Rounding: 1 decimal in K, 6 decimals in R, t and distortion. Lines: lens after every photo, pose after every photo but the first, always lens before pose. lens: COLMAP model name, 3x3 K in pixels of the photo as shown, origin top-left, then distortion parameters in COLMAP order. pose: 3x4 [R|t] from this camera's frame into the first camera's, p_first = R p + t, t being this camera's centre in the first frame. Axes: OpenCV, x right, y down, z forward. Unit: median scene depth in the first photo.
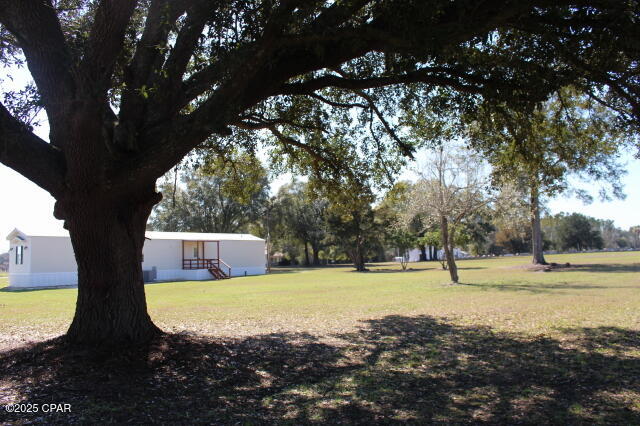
lens RADIAL K [[539.5, 0, 320.0], [0, 539.5, 213.0], [0, 0, 1]] dist [-0.170649, 0.163167]
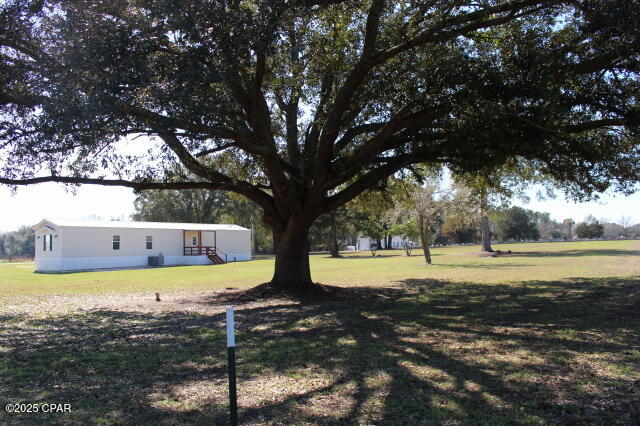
lens RADIAL K [[539.5, 0, 320.0], [0, 539.5, 213.0], [0, 0, 1]] dist [-0.170649, 0.163167]
pose [[0.994816, 0.009419, 0.101259, -0.083861], [-0.011439, 0.999747, 0.019391, -0.010921], [-0.101051, -0.020449, 0.994671, -0.166102]]
